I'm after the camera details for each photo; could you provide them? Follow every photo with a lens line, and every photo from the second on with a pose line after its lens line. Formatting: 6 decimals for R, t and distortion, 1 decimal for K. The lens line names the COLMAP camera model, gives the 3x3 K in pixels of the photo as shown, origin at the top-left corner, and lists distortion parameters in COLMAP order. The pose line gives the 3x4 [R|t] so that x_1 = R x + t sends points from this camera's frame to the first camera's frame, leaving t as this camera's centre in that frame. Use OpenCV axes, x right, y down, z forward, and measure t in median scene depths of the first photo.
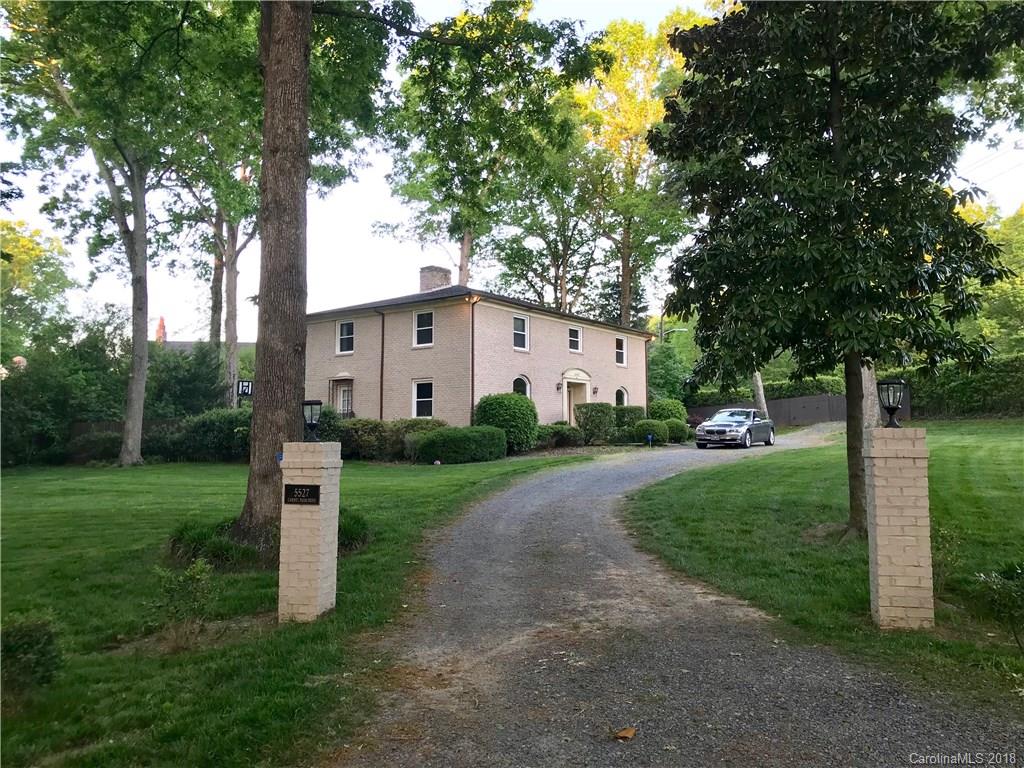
lens RADIAL K [[834.1, 0, 505.8], [0, 834.1, 376.6], [0, 0, 1]] dist [0.050434, -0.002005]
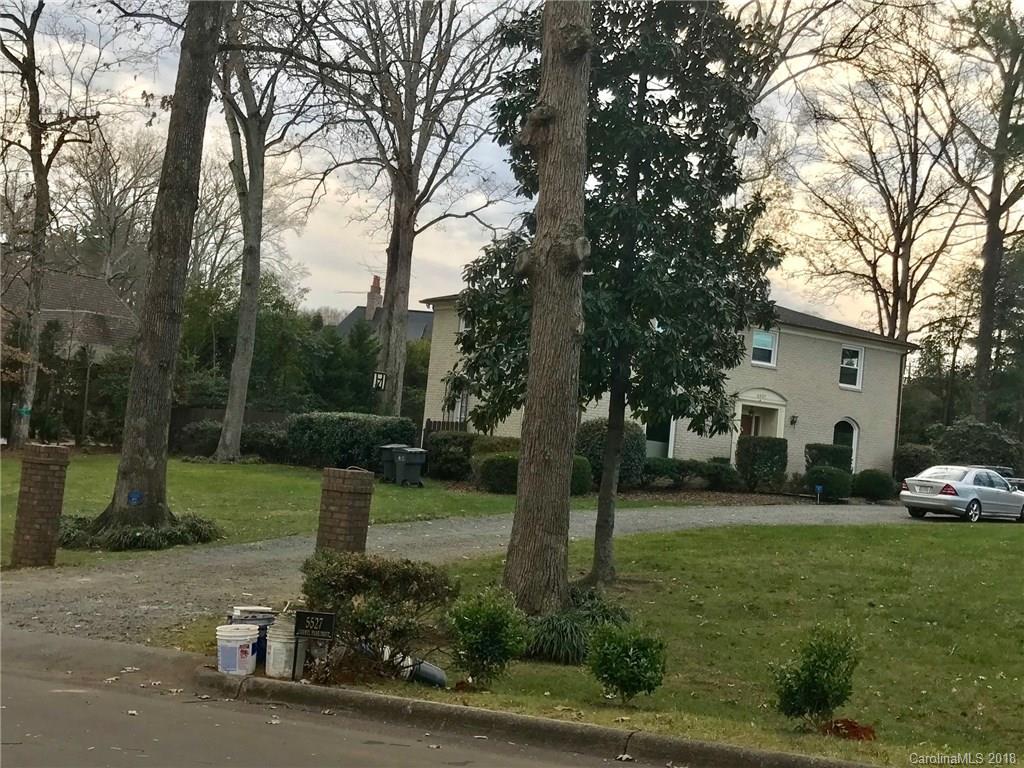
lens RADIAL K [[1318.5, 0, 512.2], [0, 1318.5, 384.3], [0, 0, 1]] dist [0.006018, 0.000000]
pose [[0.937465, 0.071786, -0.340597, 0.291153], [-0.066737, 0.997418, 0.026533, -0.031061], [0.341622, -0.002143, 0.939835, -0.187437]]
